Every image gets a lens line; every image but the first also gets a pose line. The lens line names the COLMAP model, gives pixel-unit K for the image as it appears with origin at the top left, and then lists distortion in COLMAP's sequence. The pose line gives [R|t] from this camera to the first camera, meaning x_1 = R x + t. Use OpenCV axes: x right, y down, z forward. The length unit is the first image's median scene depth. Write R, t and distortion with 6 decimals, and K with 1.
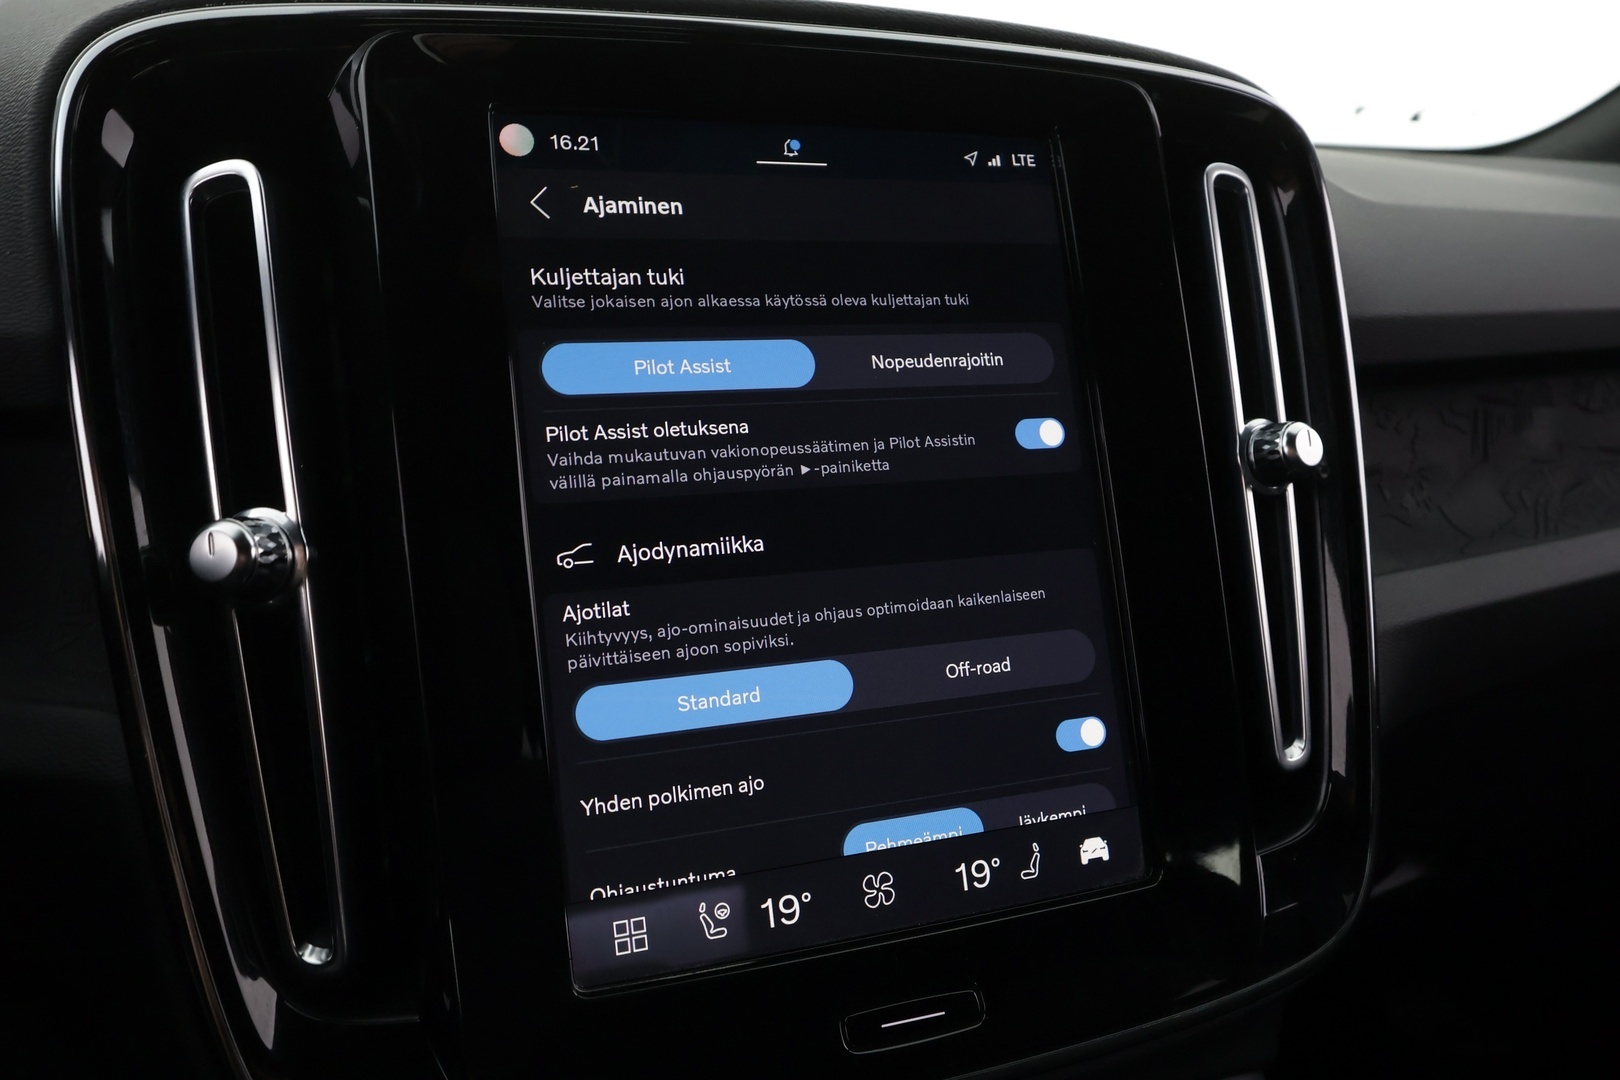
lens RADIAL K [[1247.1, 0, 812.7], [0, 1247.1, 535.5], [0, 0, 1]] dist [-0.021426, 0.013255]
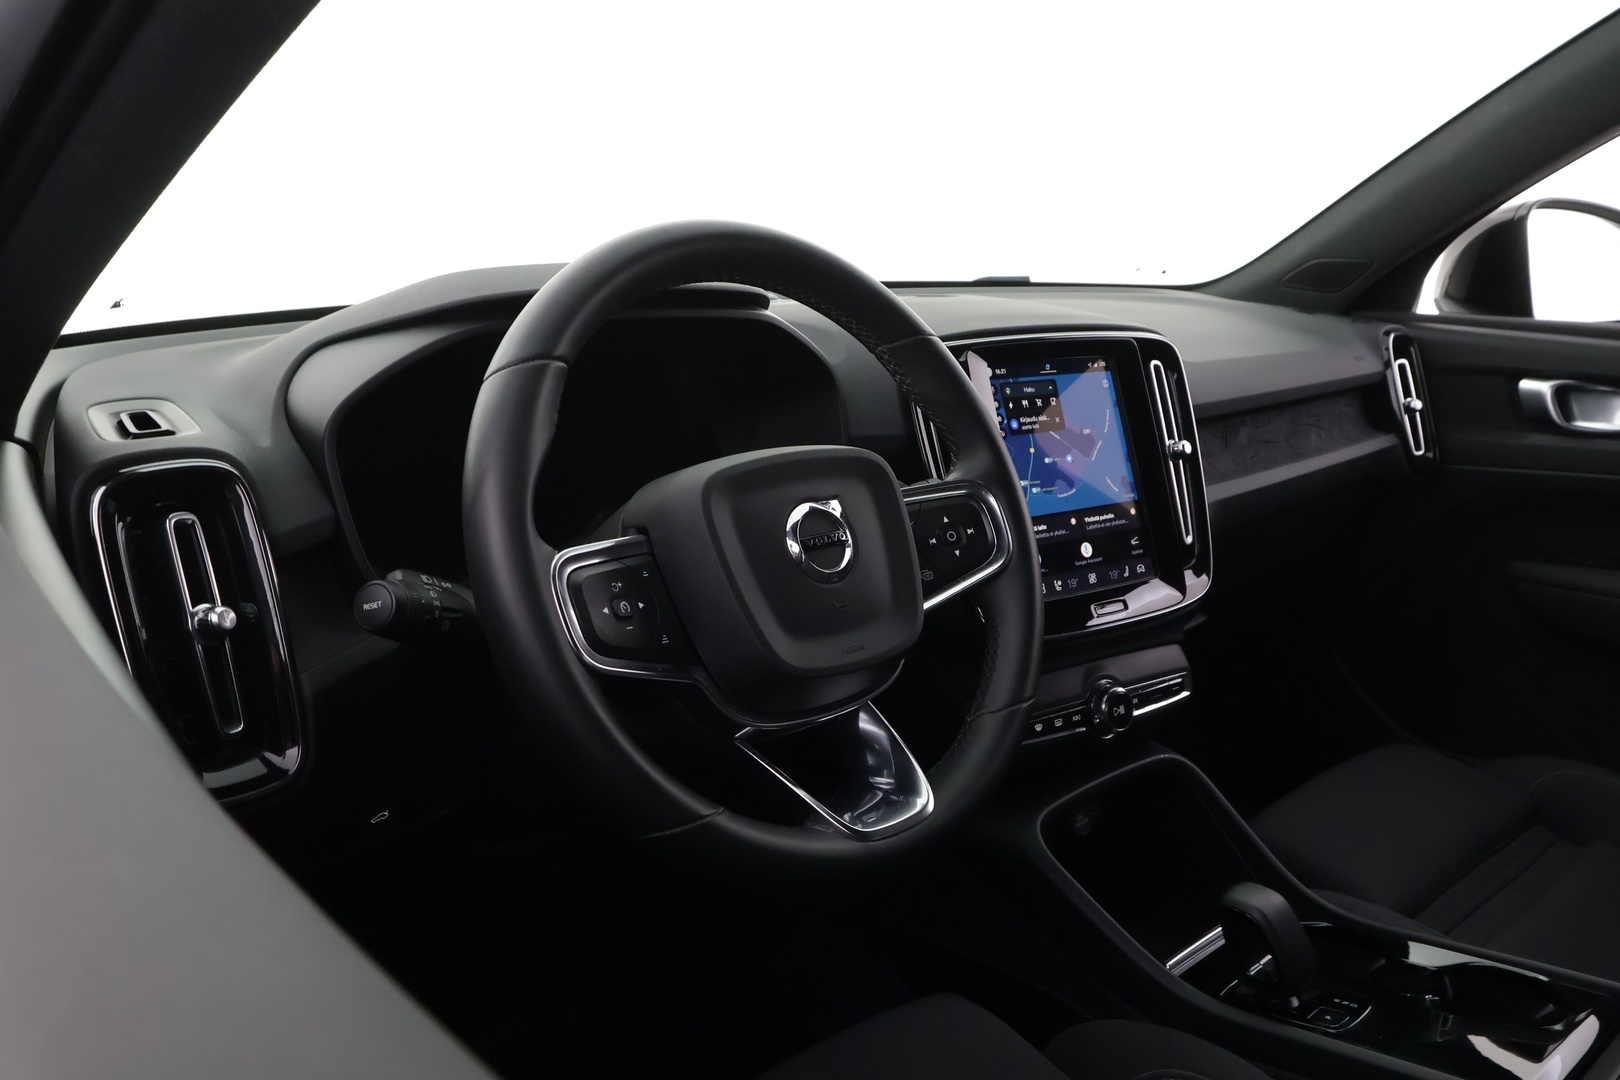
lens RADIAL K [[1247.1, 0, 813.9], [0, 1247.1, 527.1], [0, 0, 1]] dist [-0.021426, 0.013255]
pose [[0.971909, -0.059791, 0.227635, -1.465554], [0.060905, 0.998141, 0.002135, 0.079838], [-0.227340, 0.011789, 0.973744, -2.200603]]
